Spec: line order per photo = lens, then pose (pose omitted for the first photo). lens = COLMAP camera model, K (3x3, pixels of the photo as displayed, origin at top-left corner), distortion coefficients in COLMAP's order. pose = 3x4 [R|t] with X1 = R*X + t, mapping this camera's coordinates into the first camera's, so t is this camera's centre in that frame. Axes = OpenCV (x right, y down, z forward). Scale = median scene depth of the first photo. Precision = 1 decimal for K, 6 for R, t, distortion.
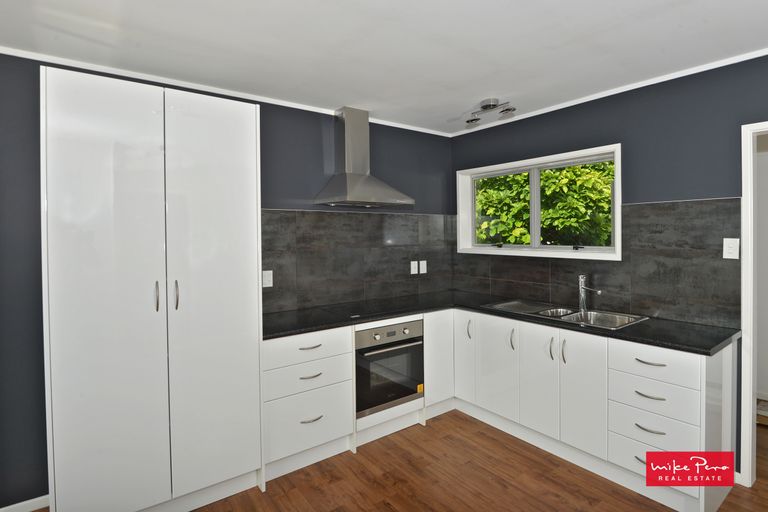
lens RADIAL K [[388.6, 0, 381.7], [0, 388.6, 244.4], [0, 0, 1]] dist [-0.001083, -0.001448]
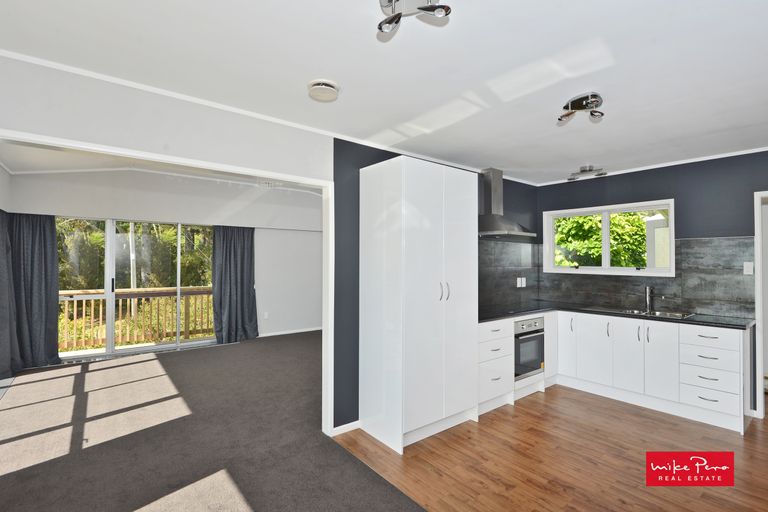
lens RADIAL K [[371.0, 0, 414.5], [0, 371.0, 260.5], [0, 0, 1]] dist [-0.002246, -0.000117]
pose [[0.996569, 0.011504, 0.081967, -0.495725], [-0.009316, 0.999591, -0.027034, 0.026910], [-0.082244, 0.026177, 0.996268, -0.339561]]
